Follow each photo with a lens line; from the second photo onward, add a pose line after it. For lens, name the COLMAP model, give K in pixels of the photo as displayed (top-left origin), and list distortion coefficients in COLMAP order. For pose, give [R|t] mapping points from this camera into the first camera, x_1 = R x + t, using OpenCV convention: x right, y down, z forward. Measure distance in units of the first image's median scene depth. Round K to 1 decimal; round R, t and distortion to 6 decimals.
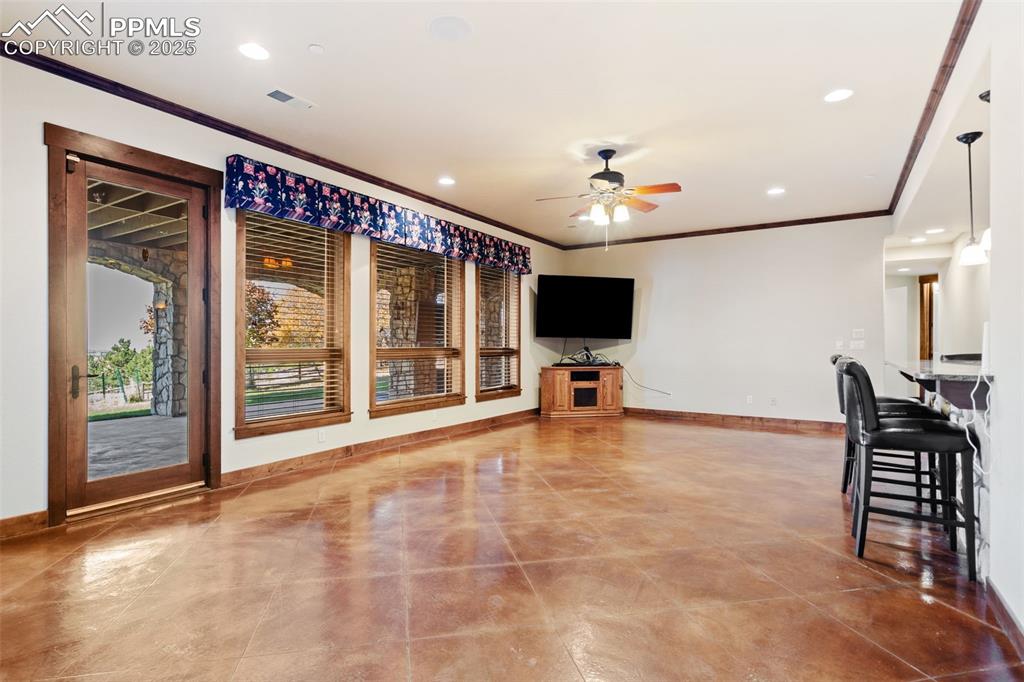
lens RADIAL K [[512.8, 0, 511.0], [0, 512.8, 335.4], [0, 0, 1]] dist [0.000693, 0.000342]
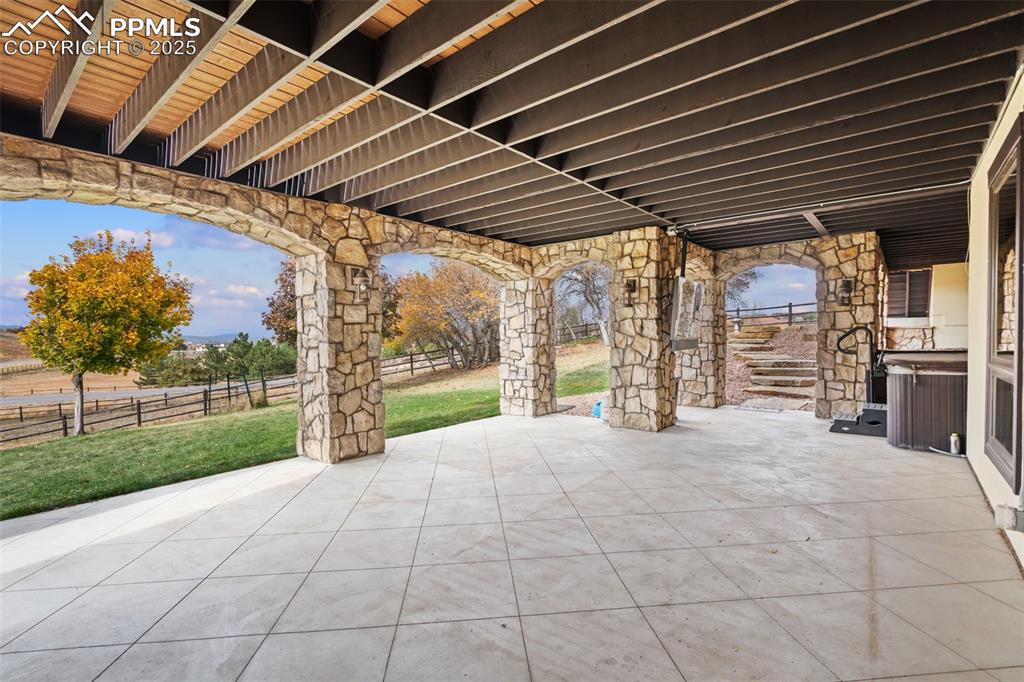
lens RADIAL K [[468.0, 0, 511.5], [0, 468.0, 335.1], [0, 0, 1]] dist [0.003527, 0.000842]
pose [[0.992240, -0.012987, -0.123656, -0.354518], [0.015808, 0.999636, 0.021858, -0.010869], [0.123328, -0.023643, 0.992084, 0.442539]]
